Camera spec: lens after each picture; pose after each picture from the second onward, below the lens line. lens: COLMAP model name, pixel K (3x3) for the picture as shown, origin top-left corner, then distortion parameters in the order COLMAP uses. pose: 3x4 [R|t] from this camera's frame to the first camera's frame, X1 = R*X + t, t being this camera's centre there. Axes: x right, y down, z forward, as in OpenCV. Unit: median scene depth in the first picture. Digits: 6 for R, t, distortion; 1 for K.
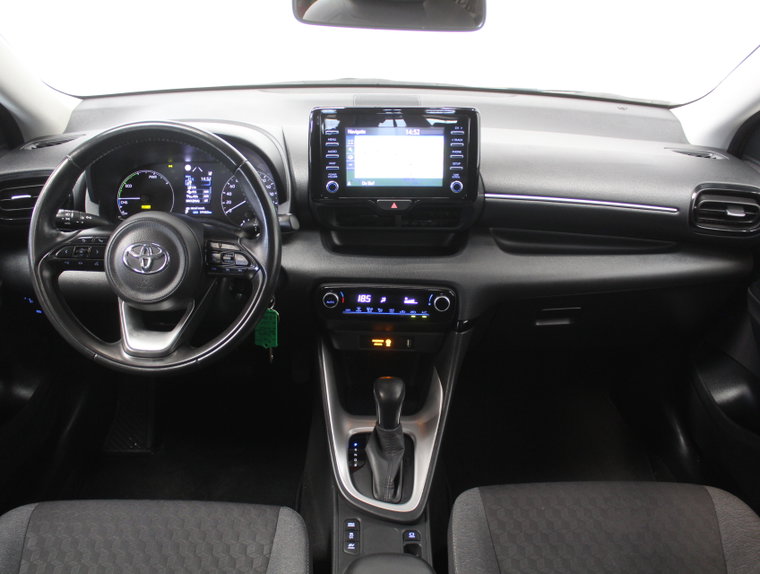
lens RADIAL K [[736.1, 0, 377.8], [0, 736.1, 291.5], [0, 0, 1]] dist [-0.118081, 0.000000]
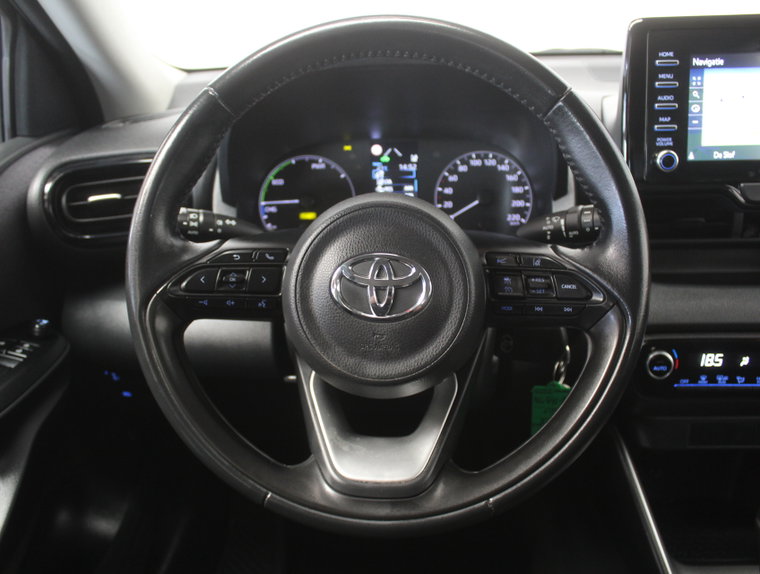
lens RADIAL K [[736.1, 0, 382.1], [0, 736.1, 284.7], [0, 0, 1]] dist [-0.118081, 0.000000]
pose [[0.997569, -0.026146, -0.064596, -0.245393], [0.020290, 0.995762, -0.089699, -0.004041], [0.066668, 0.088171, 0.993872, 0.450426]]
